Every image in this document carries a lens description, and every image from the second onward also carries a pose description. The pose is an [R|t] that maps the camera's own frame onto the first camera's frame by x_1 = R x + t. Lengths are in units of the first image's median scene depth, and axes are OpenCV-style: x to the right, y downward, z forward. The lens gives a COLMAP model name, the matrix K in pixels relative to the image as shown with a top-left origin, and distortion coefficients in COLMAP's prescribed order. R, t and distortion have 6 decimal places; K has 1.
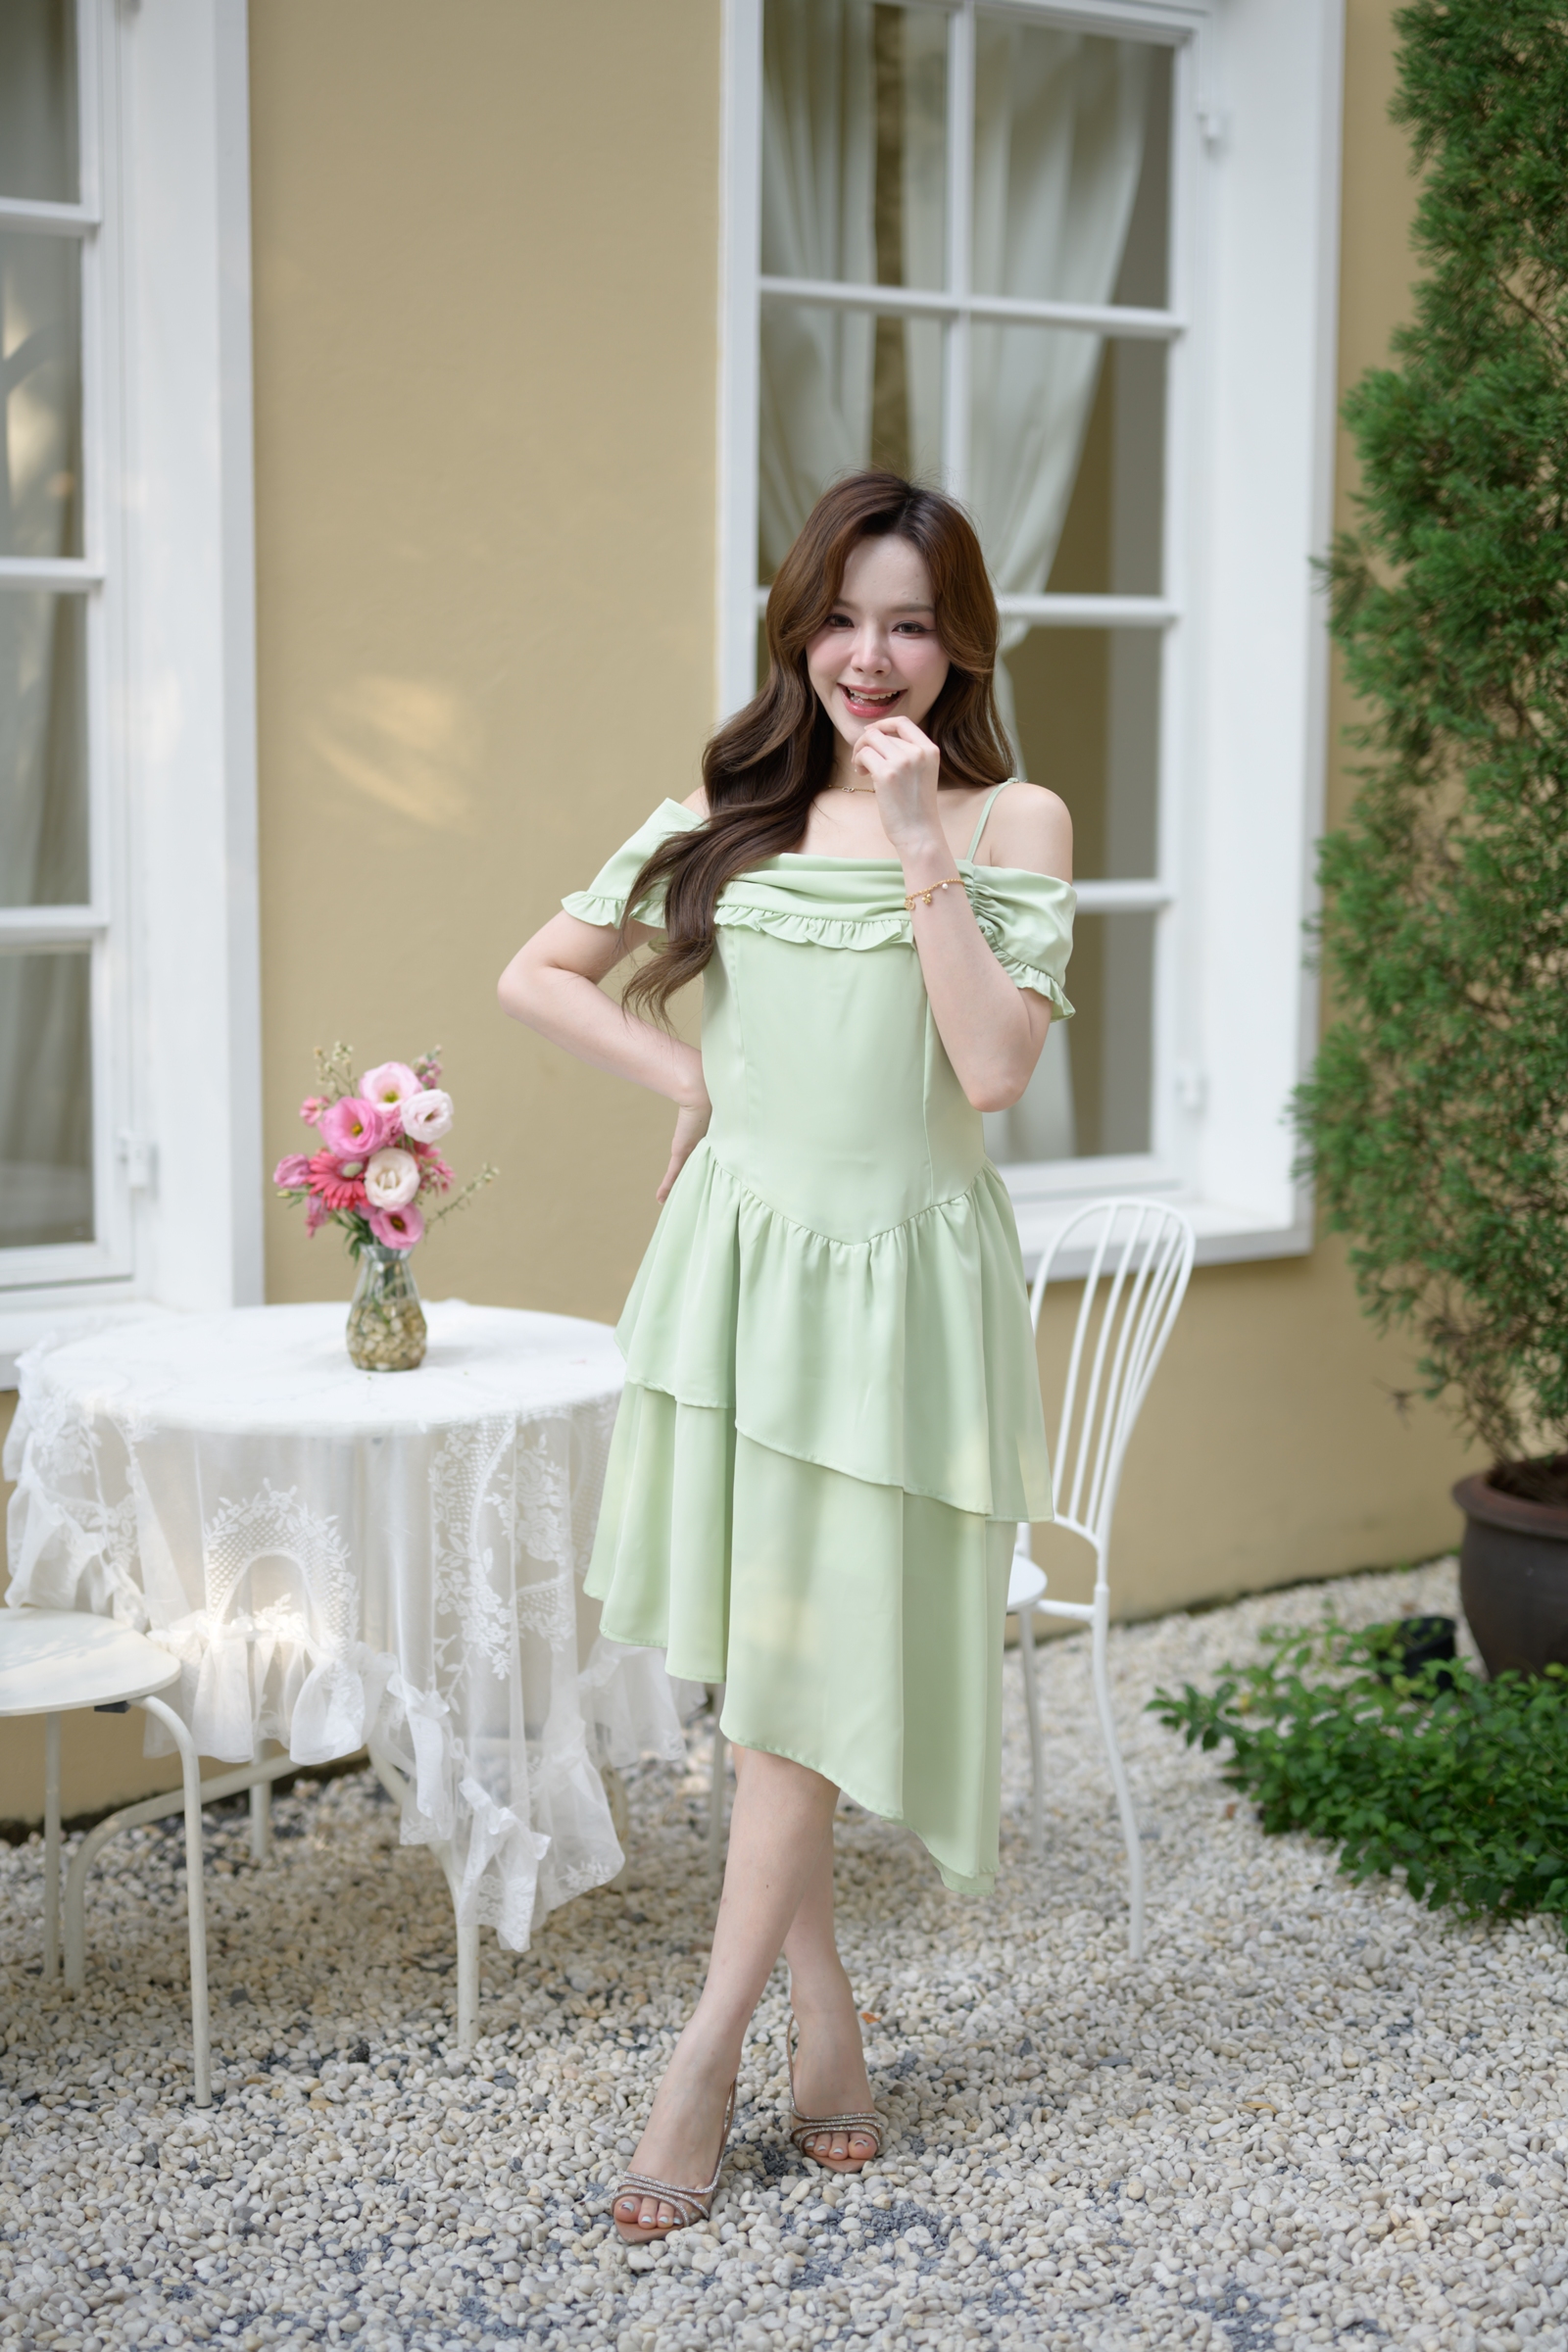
lens RADIAL K [[3343.1, 0, 641.6], [0, 3343.1, 1096.4], [0, 0, 1]] dist [0.010320, 0.121226]
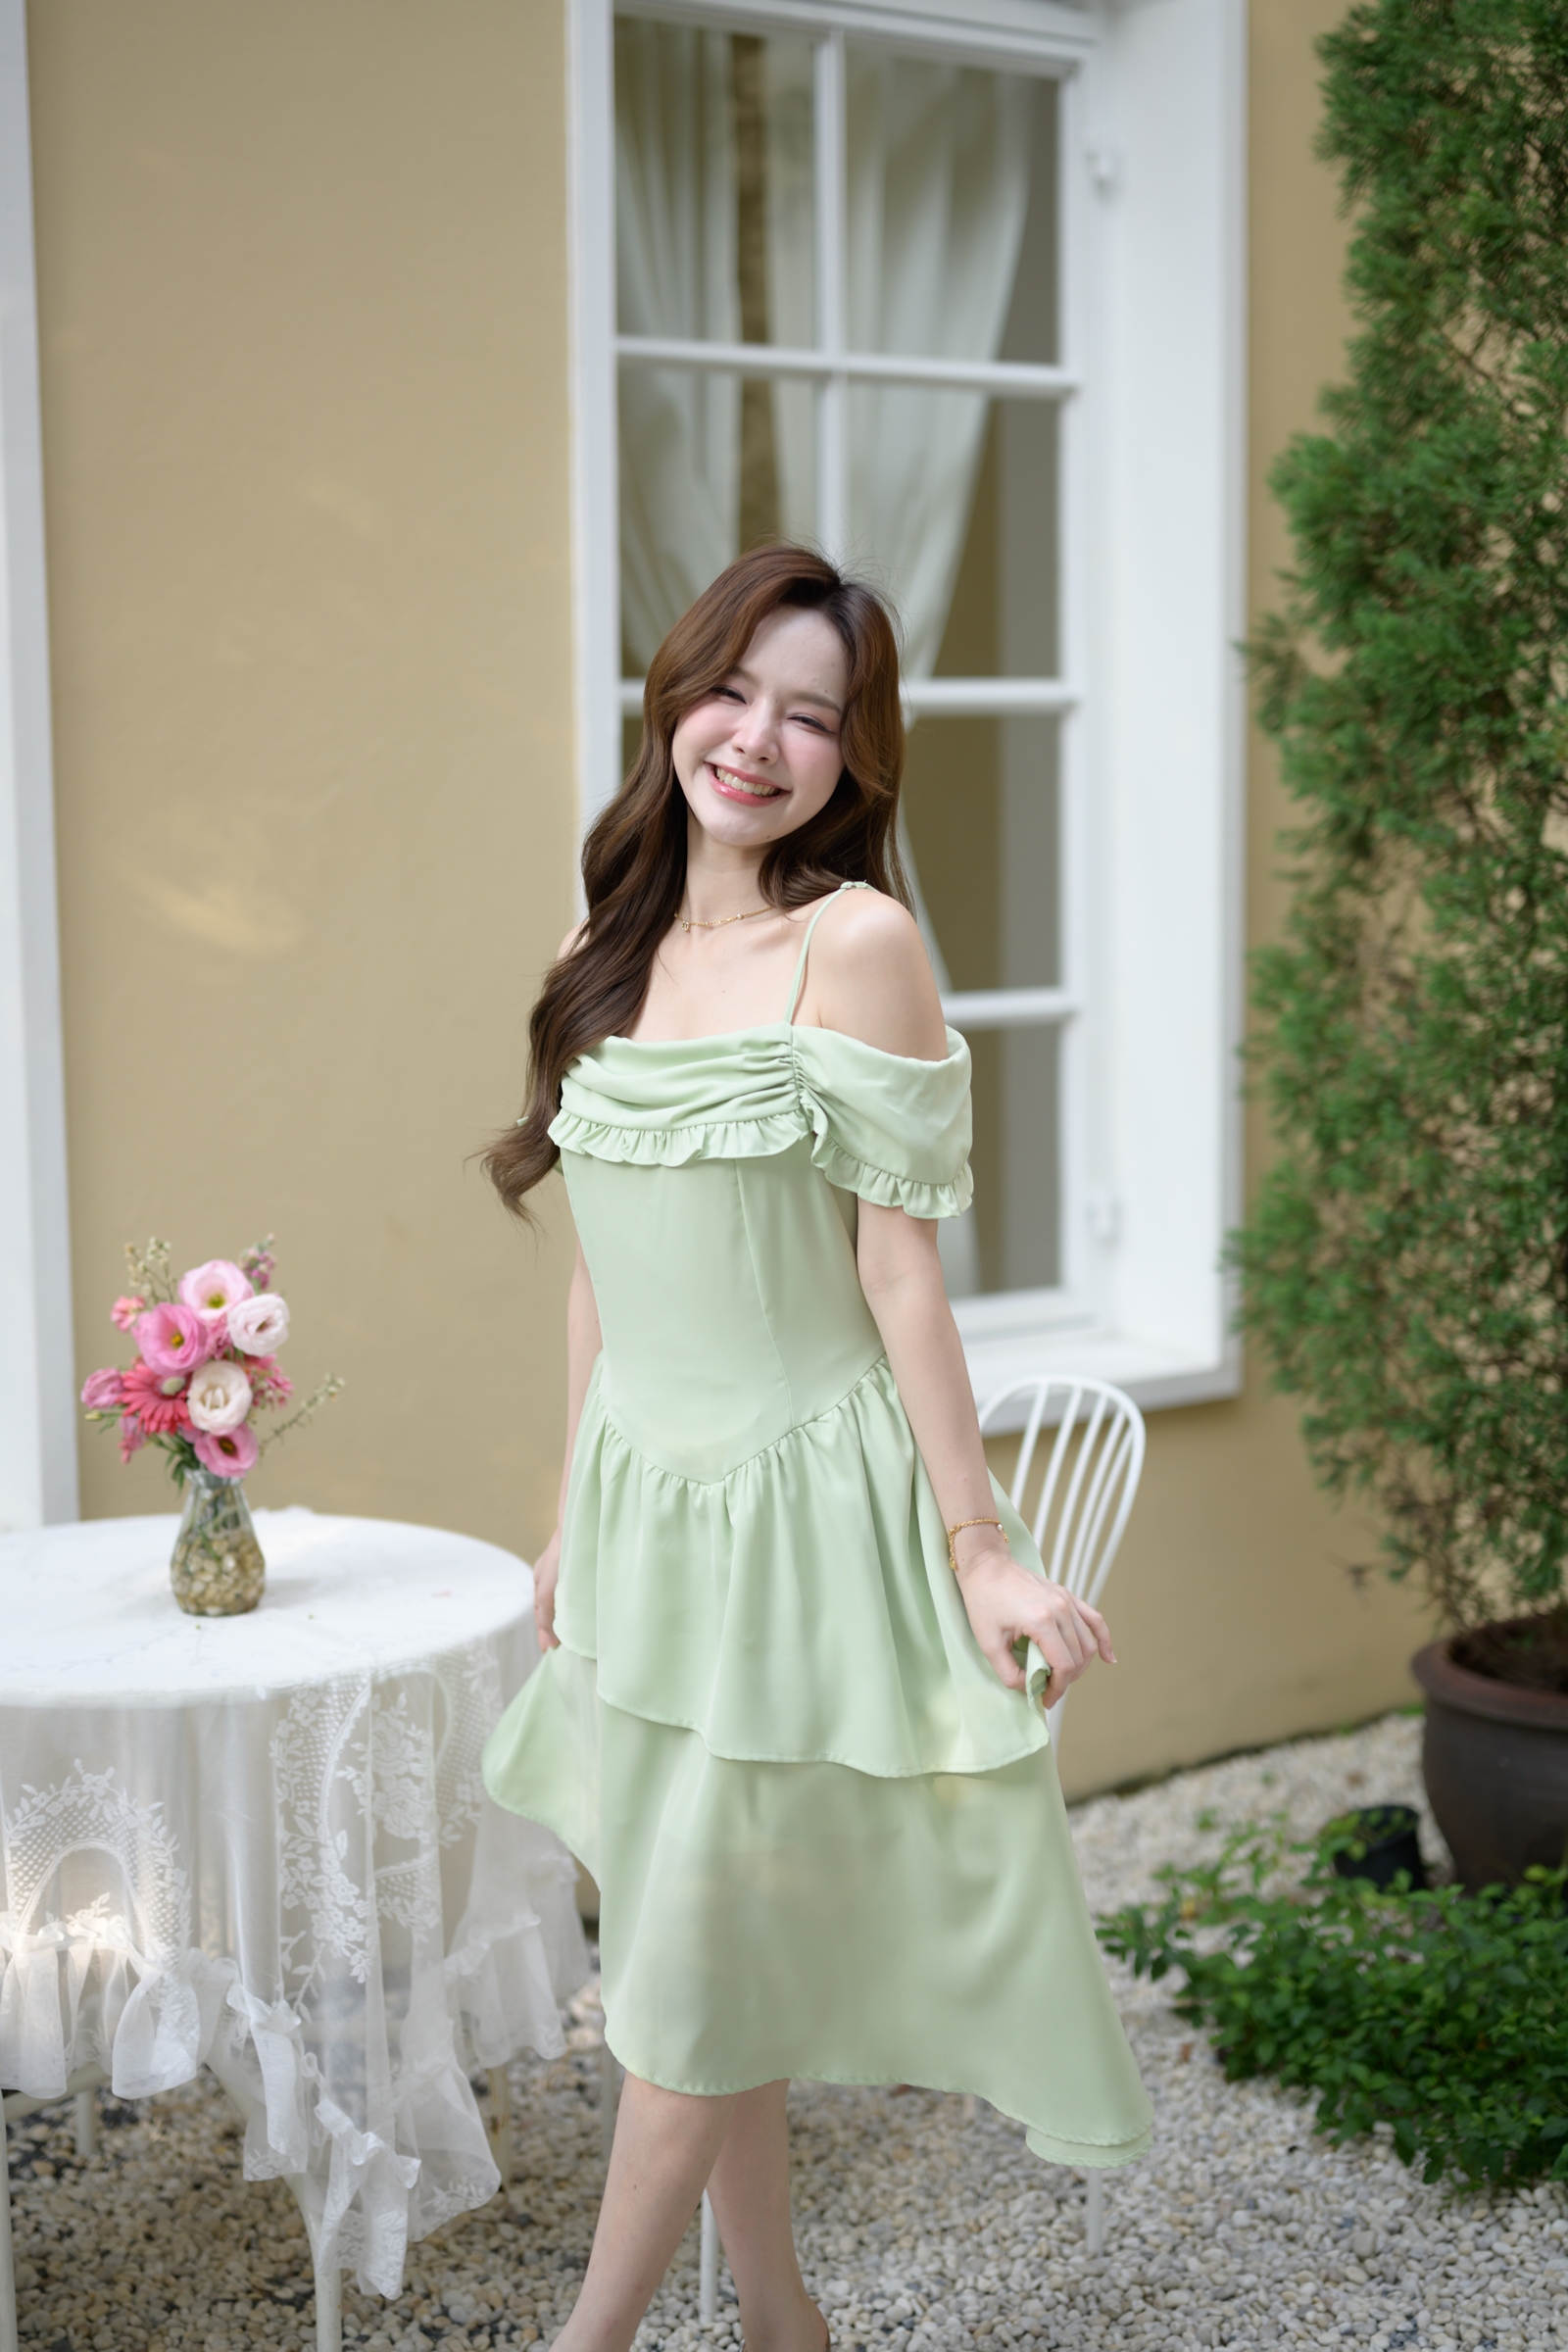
lens RADIAL K [[3456.0, 0, 651.2], [0, 3456.0, 1108.2], [0, 0, 1]] dist [0.022770, 0.074712]
pose [[0.998680, -0.022099, 0.046365, -0.003275], [0.022955, 0.999574, -0.018004, -0.026646], [-0.045947, 0.019045, 0.998762, 0.094900]]
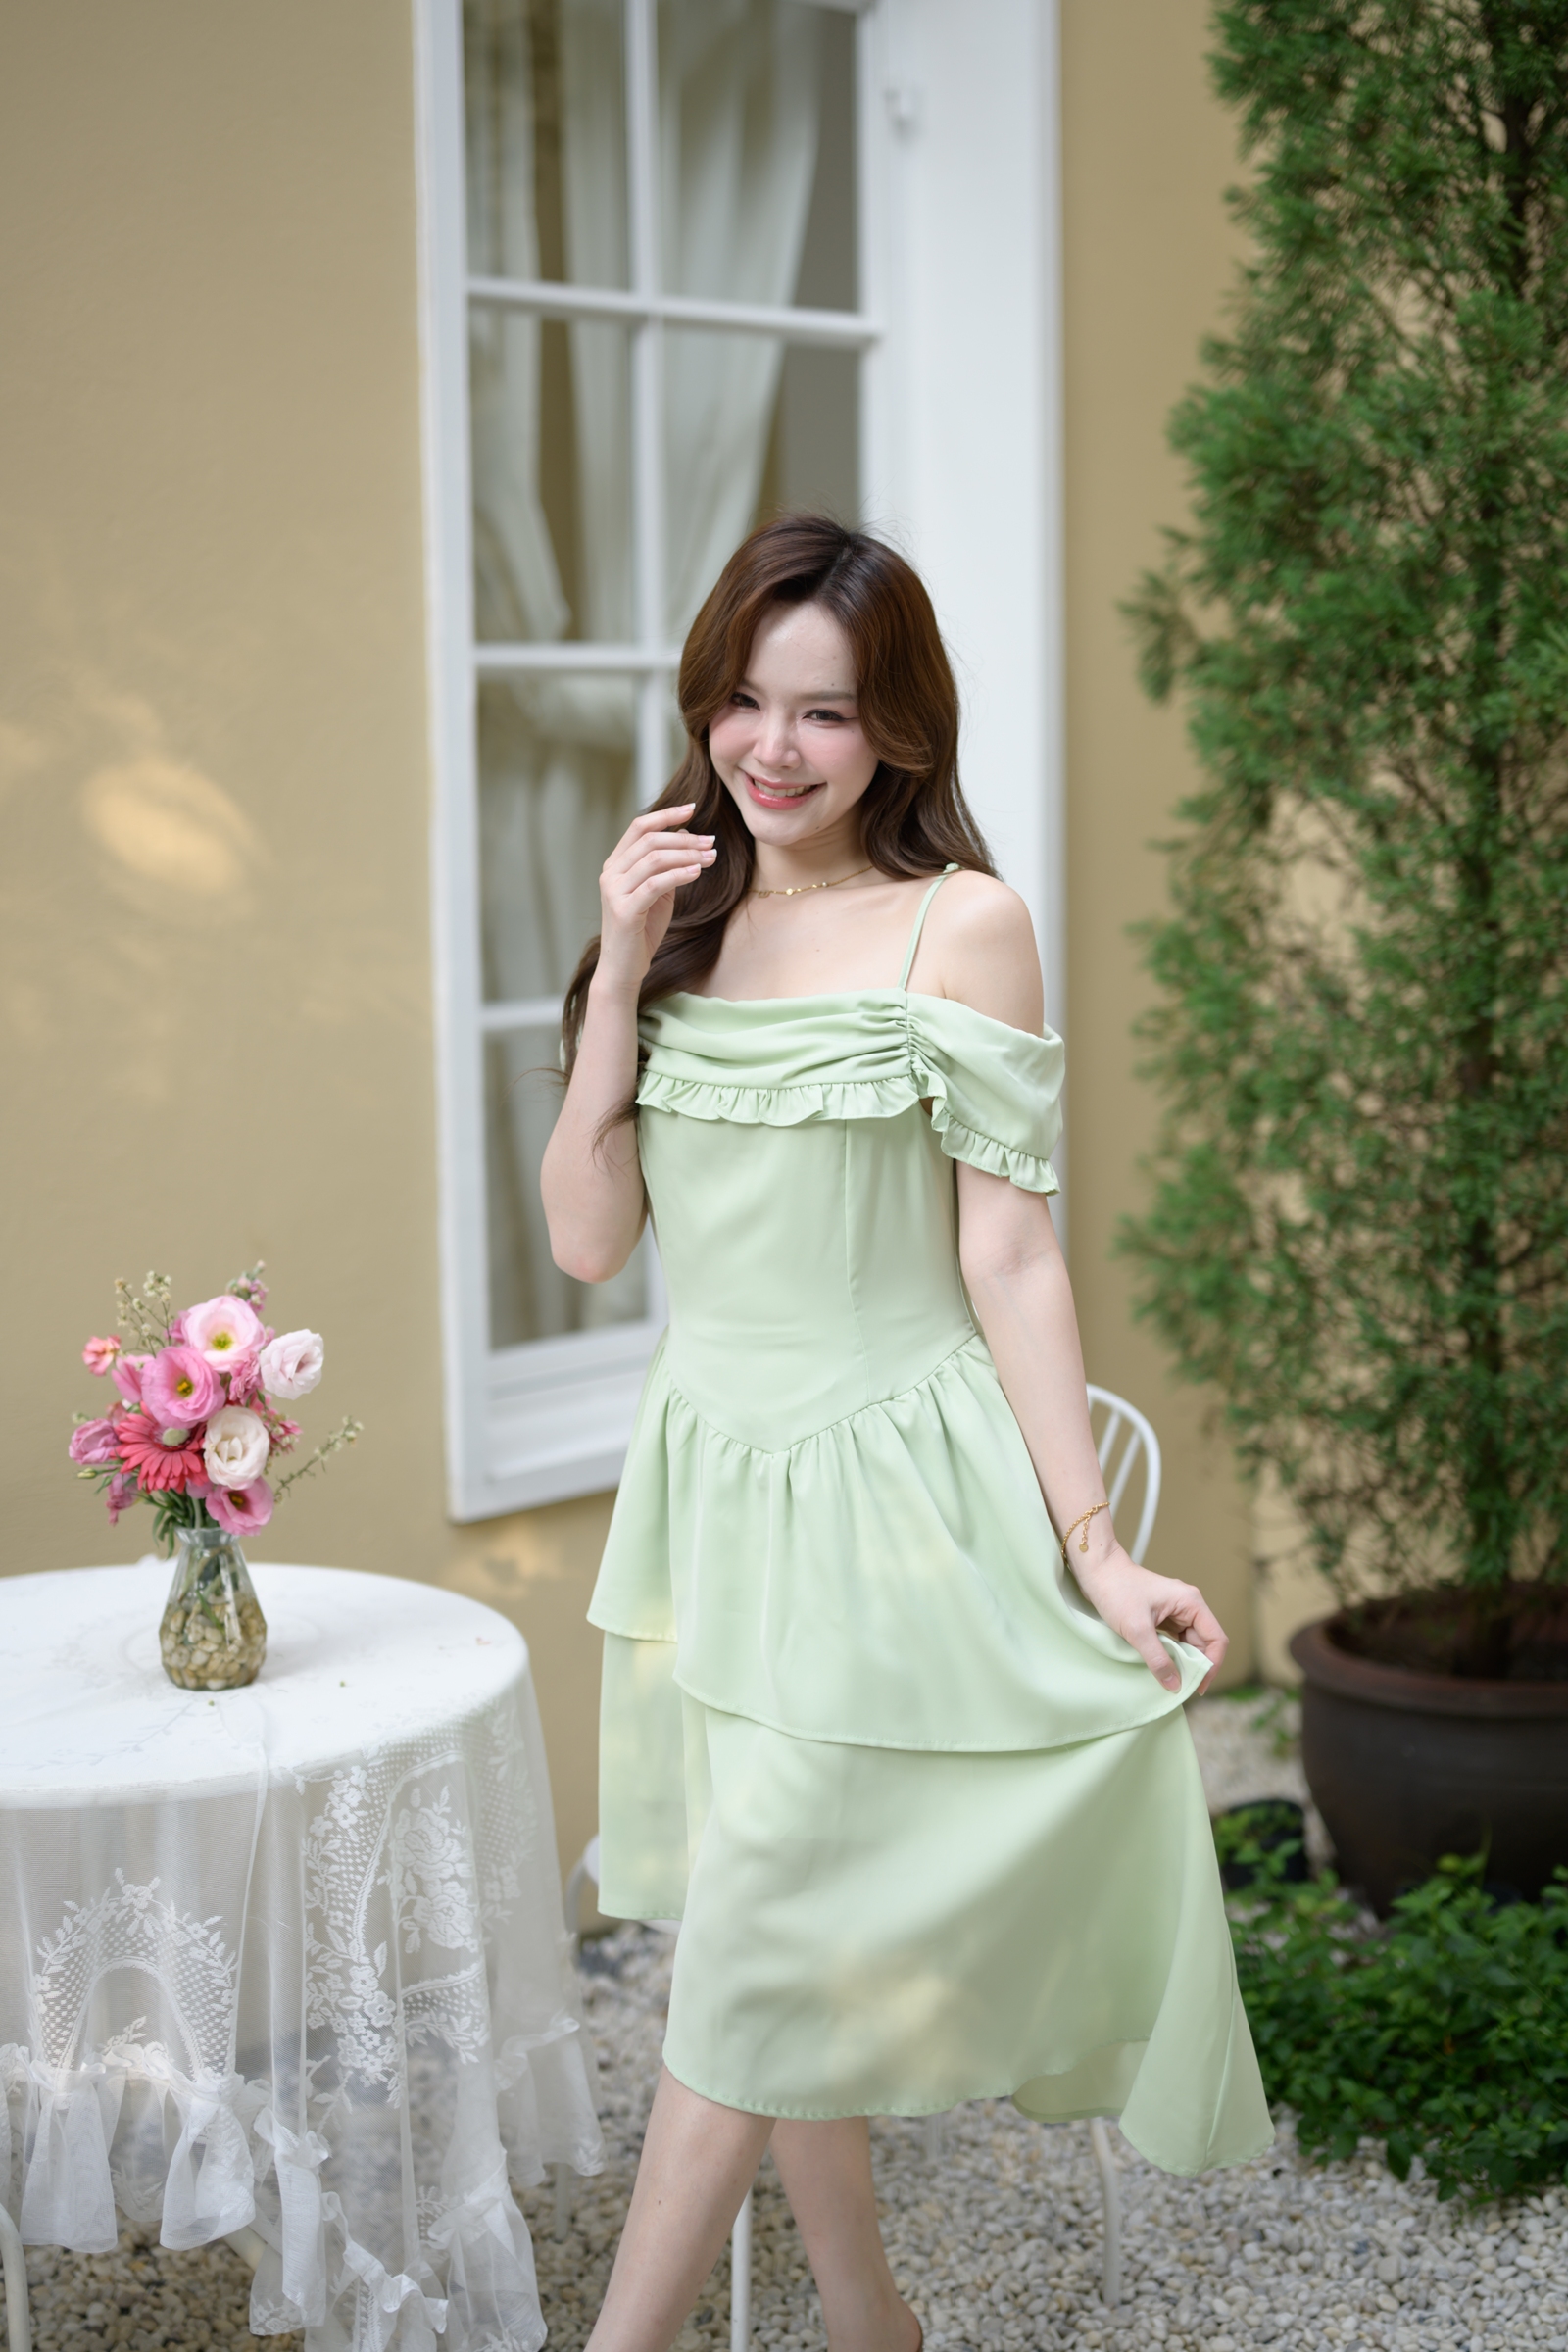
lens RADIAL K [[3527.9, 0, 790.5], [0, 3527.9, 1114.4], [0, 0, 1]] dist [0.025237, 0.077269]
pose [[0.974100, -0.047552, 0.221062, -0.109126], [0.049123, 0.998791, -0.001612, -0.037991], [-0.220718, 0.012429, 0.975258, 0.156897]]
